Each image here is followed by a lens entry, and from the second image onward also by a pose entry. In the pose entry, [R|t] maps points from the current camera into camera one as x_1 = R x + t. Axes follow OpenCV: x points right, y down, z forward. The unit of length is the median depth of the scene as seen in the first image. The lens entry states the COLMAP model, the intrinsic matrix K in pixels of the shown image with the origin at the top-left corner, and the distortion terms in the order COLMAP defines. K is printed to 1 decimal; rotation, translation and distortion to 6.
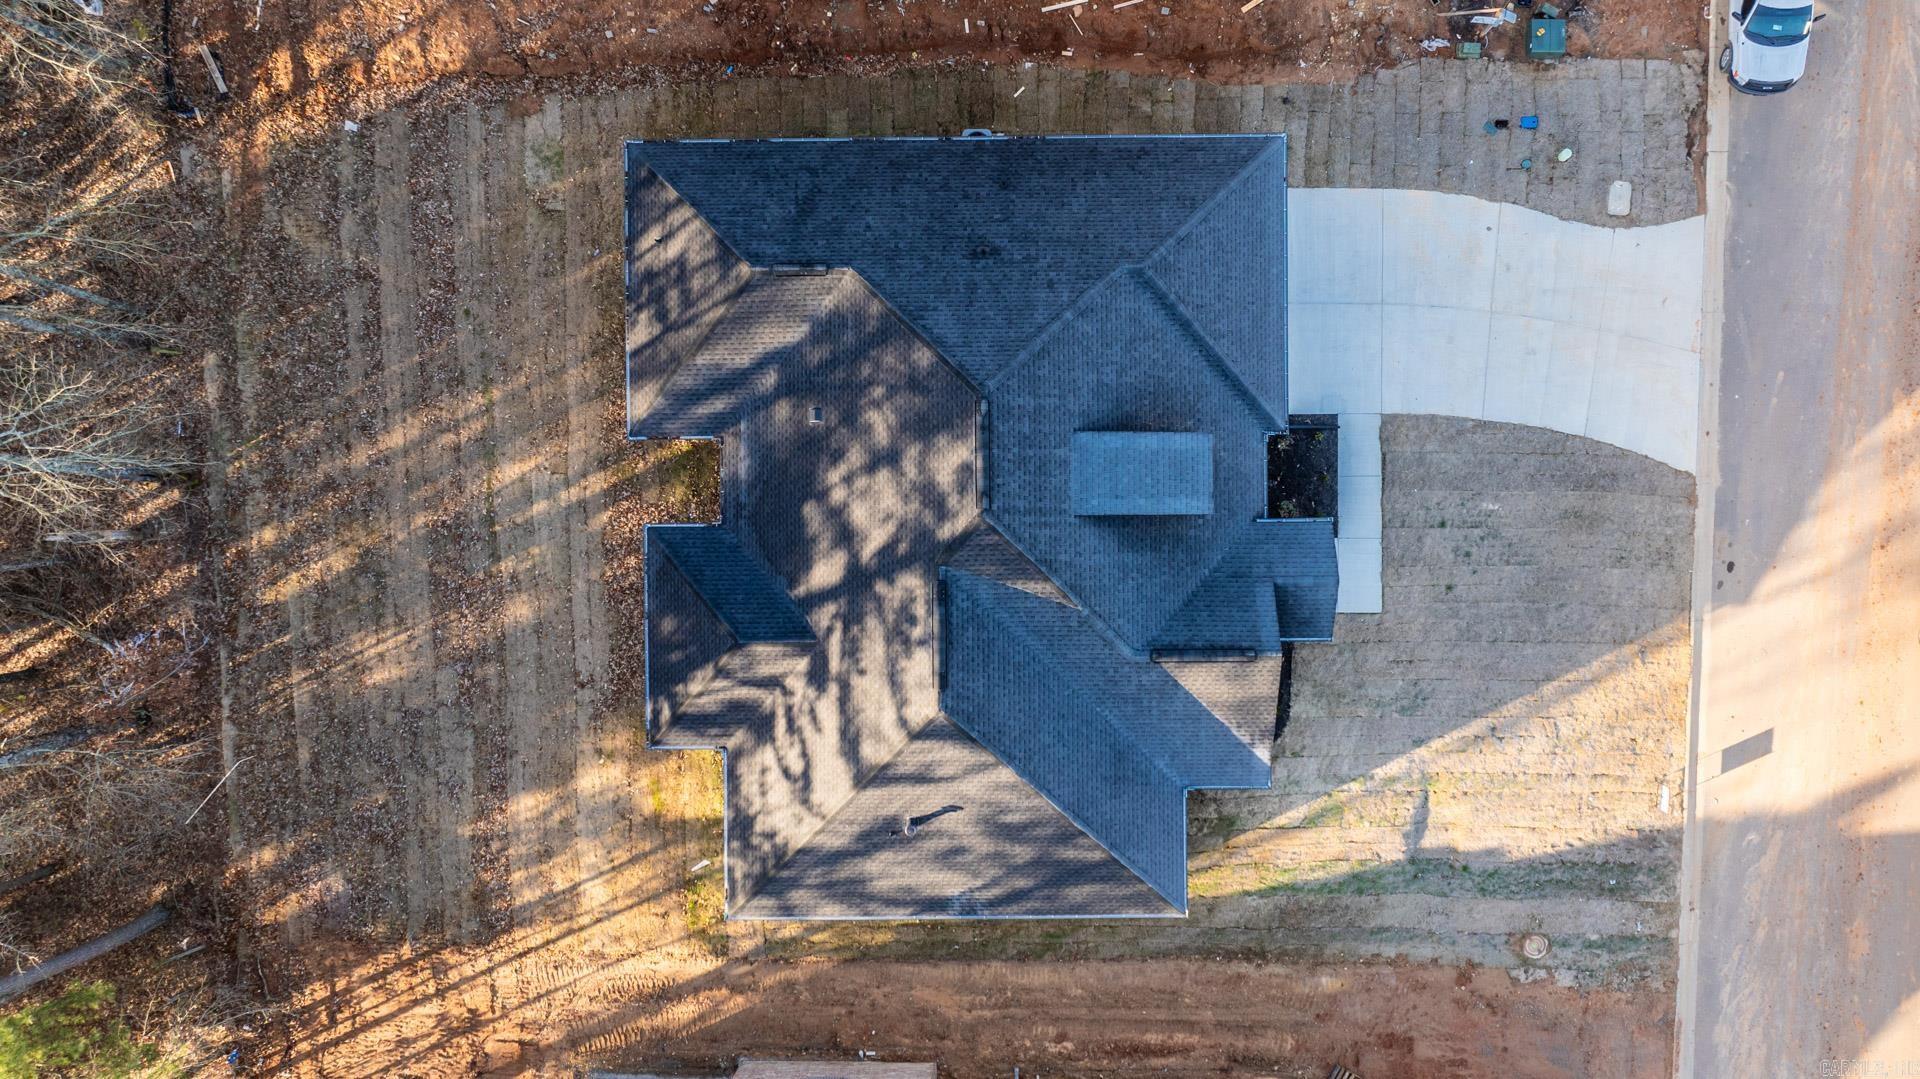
lens RADIAL K [[1356.0, 0, 963.3], [0, 1356.0, 535.8], [0, 0, 1]] dist [-0.016319, -0.001267]
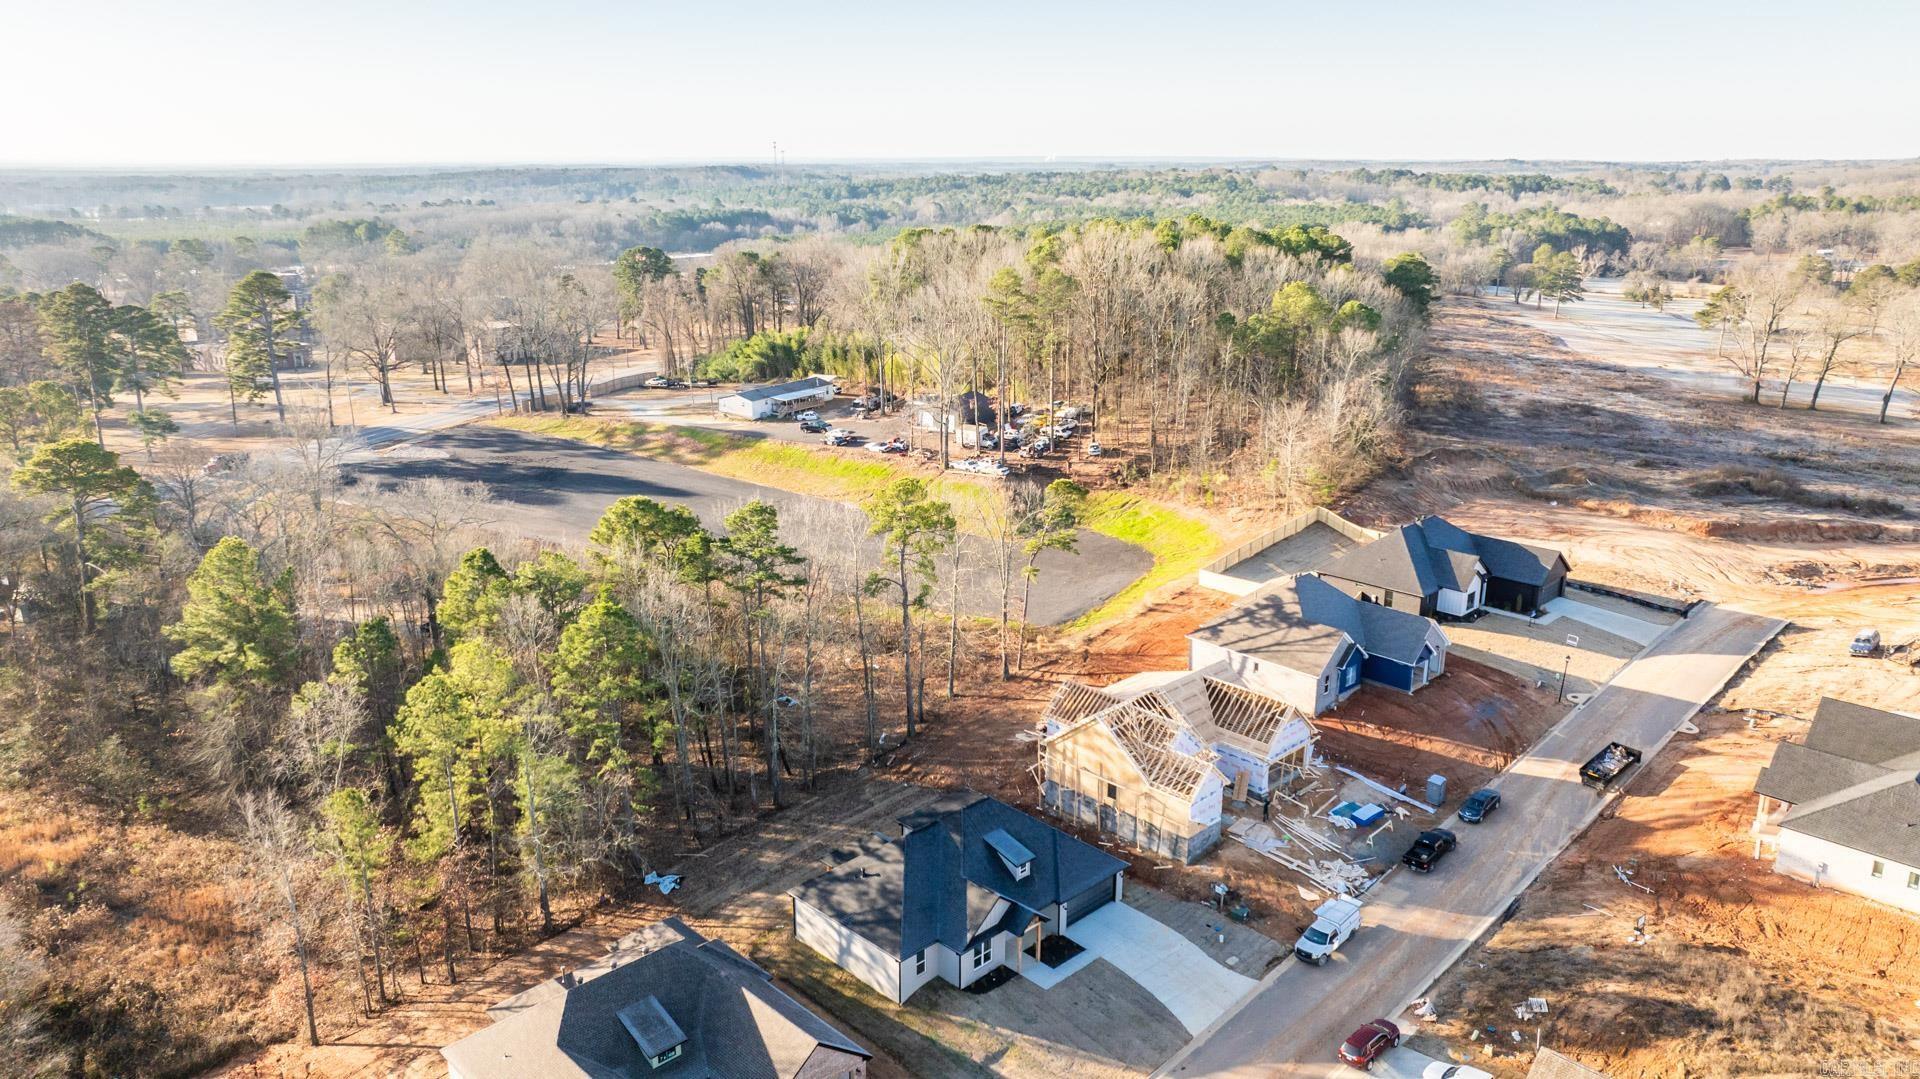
lens RADIAL K [[1356.0, 0, 959.3], [0, 1356.0, 539.6], [0, 0, 1]] dist [-0.016319, -0.001267]
pose [[0.683508, 0.247286, -0.686779, 1.634794], [-0.729667, 0.205598, -0.652163, 1.548888], [-0.020071, 0.946879, 0.320964, -0.502005]]
